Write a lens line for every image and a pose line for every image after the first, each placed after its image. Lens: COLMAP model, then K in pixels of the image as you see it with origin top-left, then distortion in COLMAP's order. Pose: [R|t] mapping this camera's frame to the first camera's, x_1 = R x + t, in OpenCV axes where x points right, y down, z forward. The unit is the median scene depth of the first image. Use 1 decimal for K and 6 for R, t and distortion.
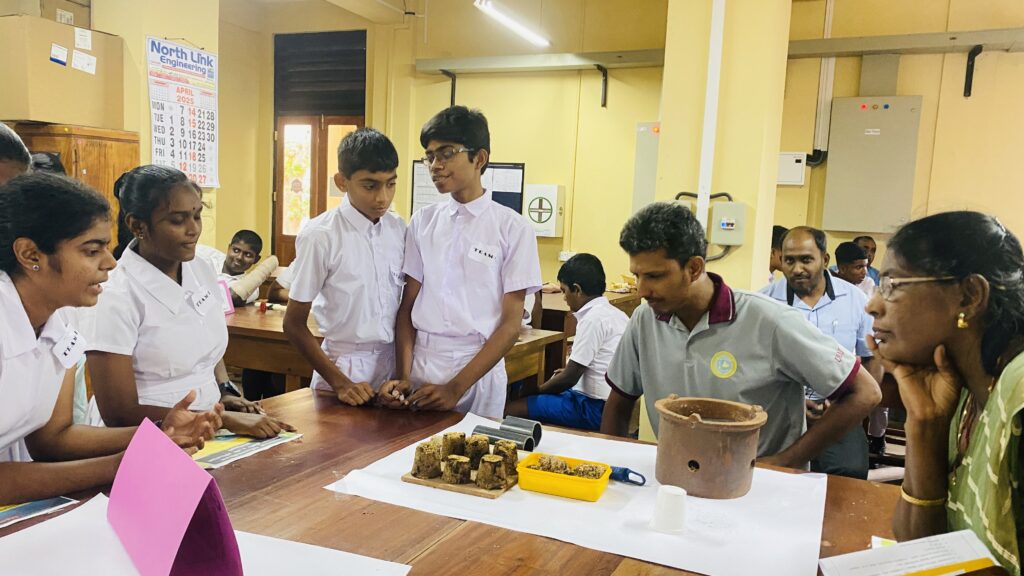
lens RADIAL K [[787.3, 0, 506.5], [0, 787.3, 292.1], [0, 0, 1]] dist [0.007132, -0.041920]
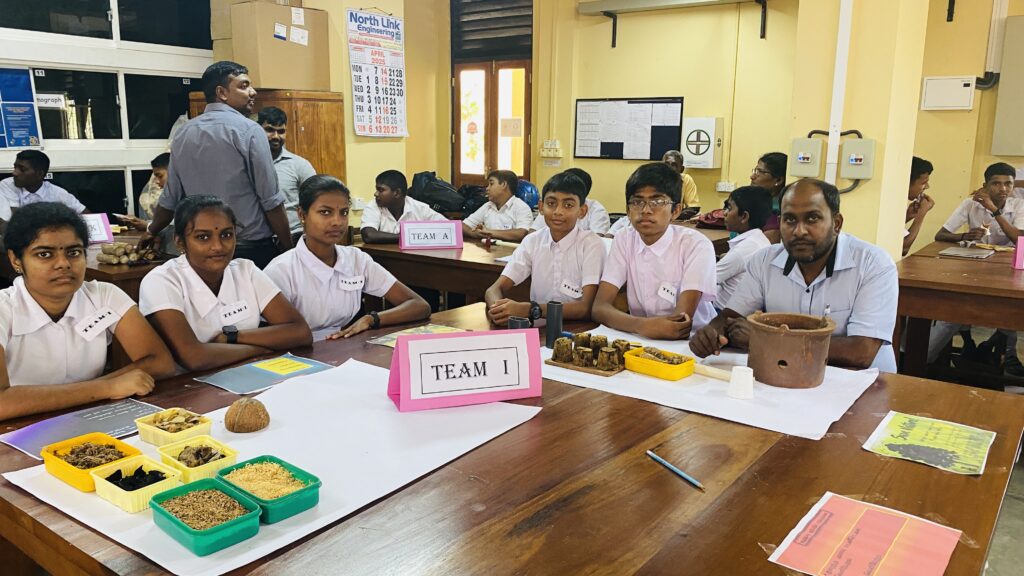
lens RADIAL K [[787.3, 0, 506.5], [0, 787.3, 292.1], [0, 0, 1]] dist [0.007132, -0.041920]
pose [[0.975837, 0.007775, -0.218363, 0.036575], [0.012306, 0.995825, 0.090453, -0.006418], [0.218155, -0.090955, 0.971666, -0.129548]]
